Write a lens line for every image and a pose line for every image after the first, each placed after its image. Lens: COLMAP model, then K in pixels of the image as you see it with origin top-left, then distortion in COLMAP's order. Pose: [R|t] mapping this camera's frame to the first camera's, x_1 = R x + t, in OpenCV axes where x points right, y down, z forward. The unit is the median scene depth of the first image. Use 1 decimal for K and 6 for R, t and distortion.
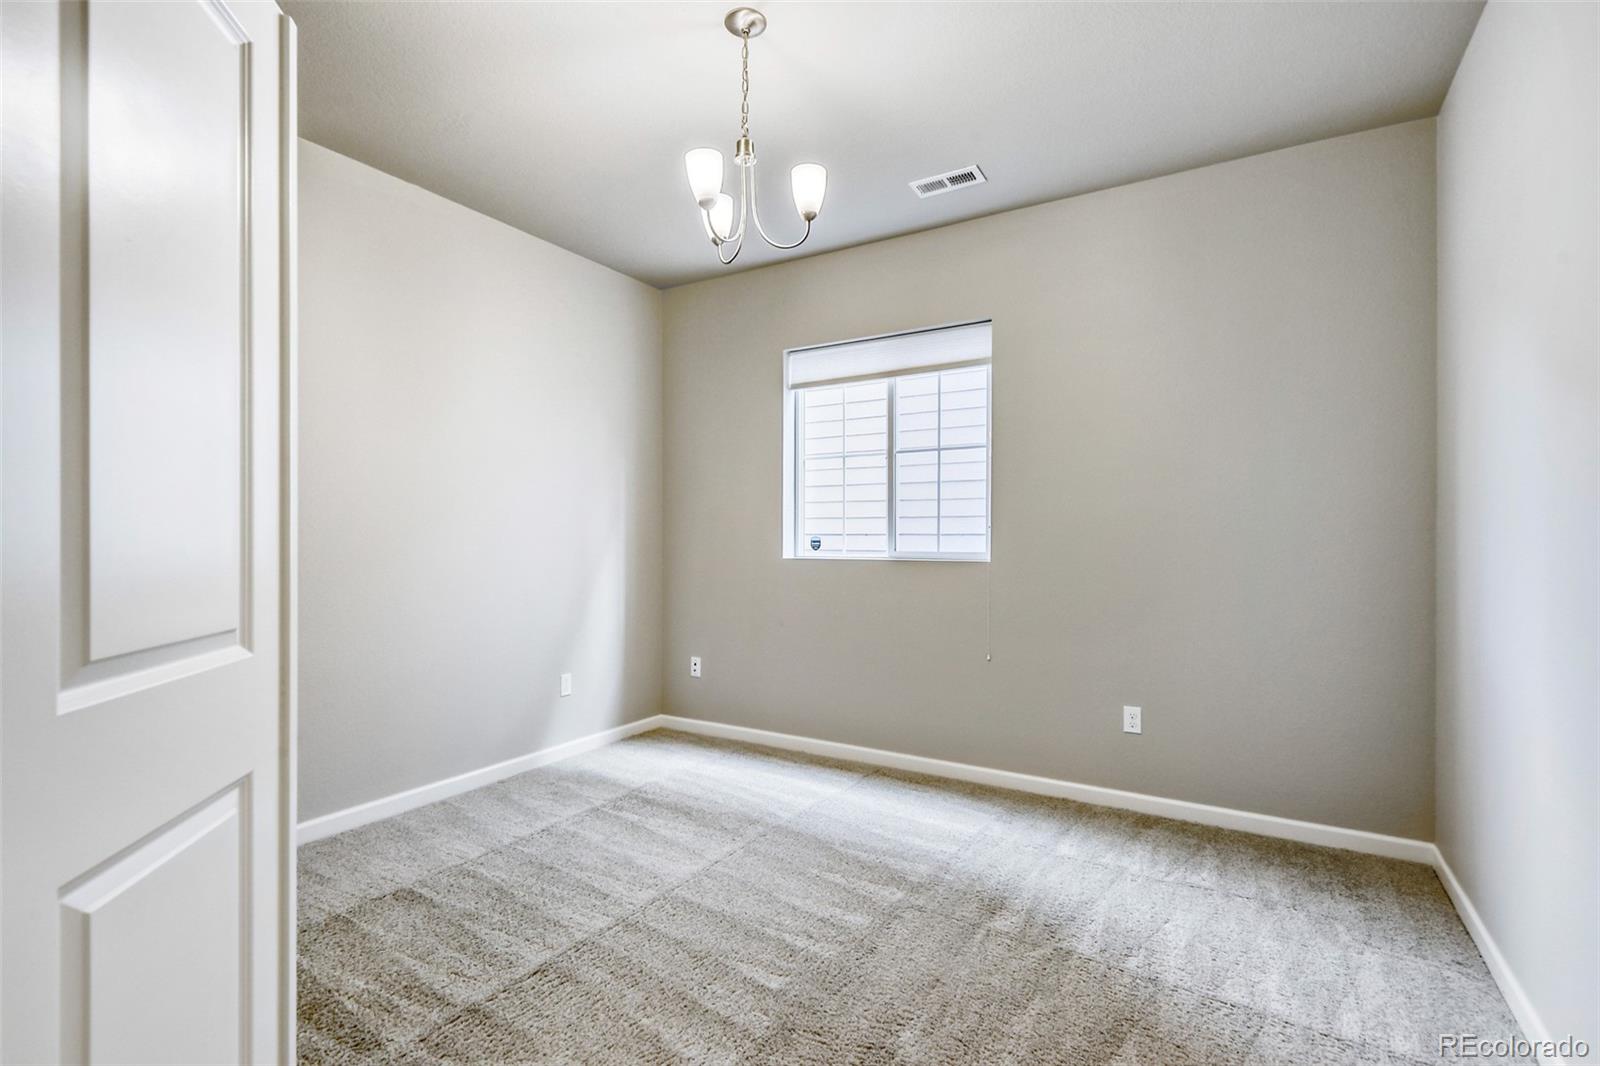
lens RADIAL K [[748.1, 0, 801.6], [0, 748.1, 536.4], [0, 0, 1]] dist [0.006090, -0.003624]
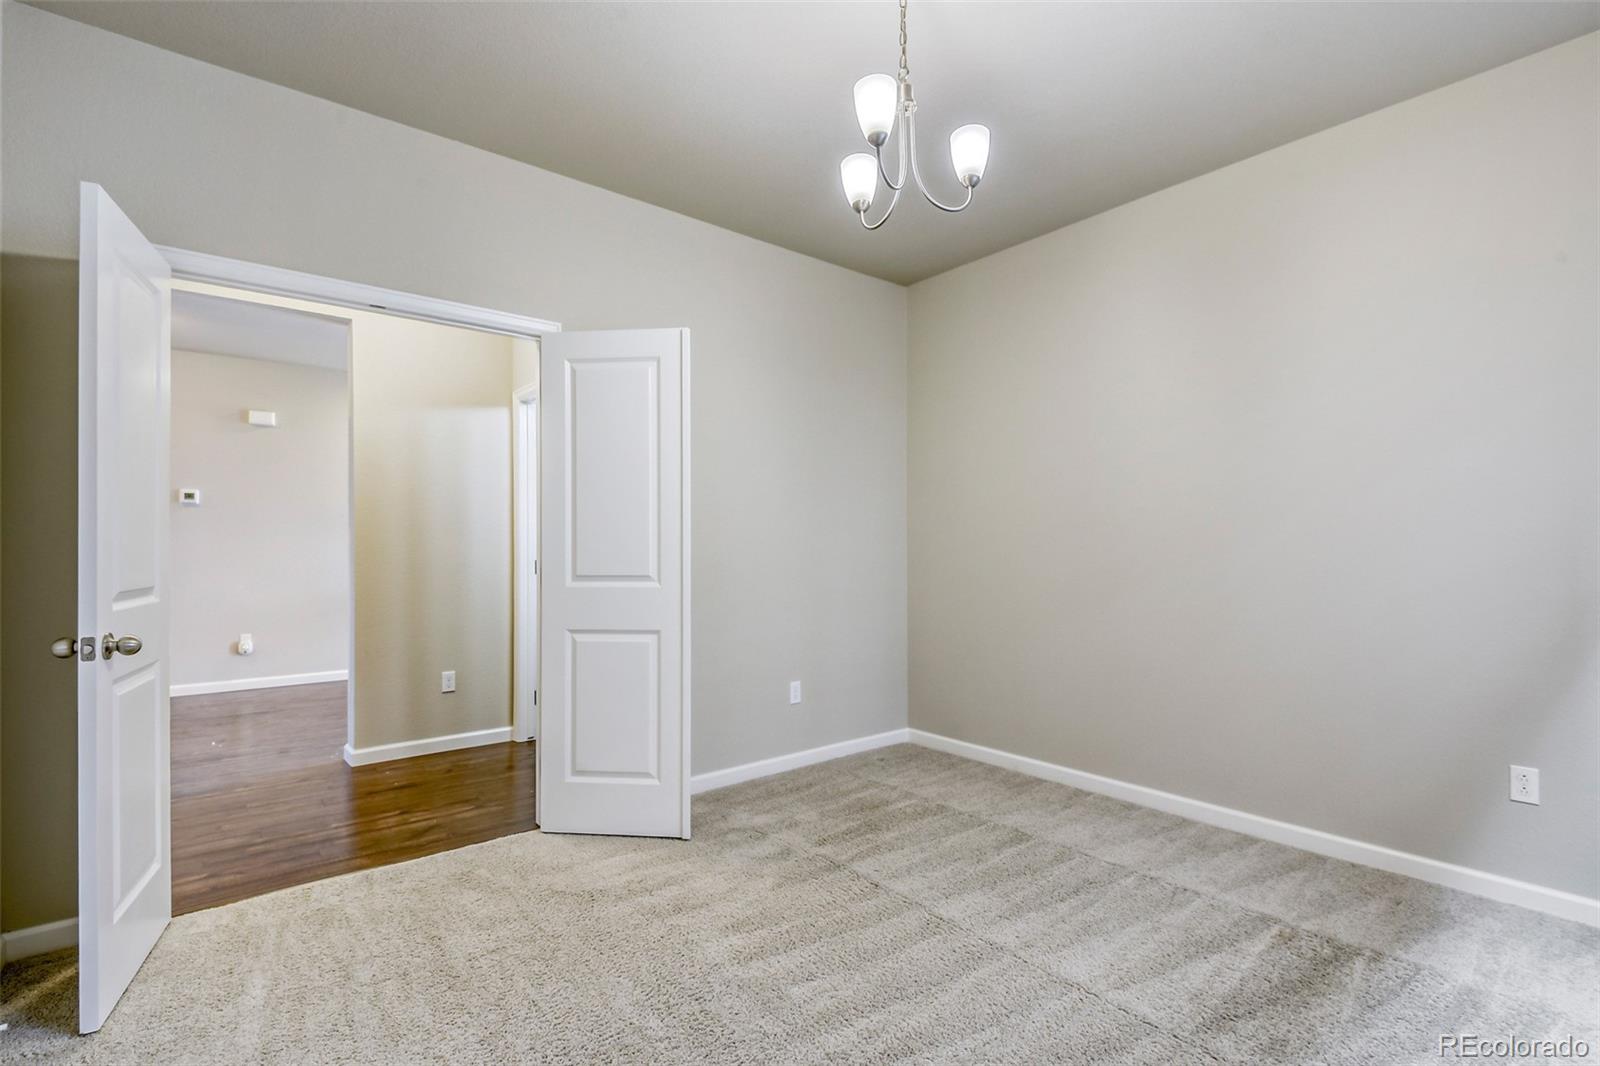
lens RADIAL K [[748.1, 0, 802.4], [0, 748.1, 537.6], [0, 0, 1]] dist [0.006090, -0.003624]
pose [[-0.336761, -0.003613, -0.941583, 0.550185], [0.003793, 0.999979, -0.005194, 0.002319], [0.941582, -0.005321, -0.336740, 0.824204]]
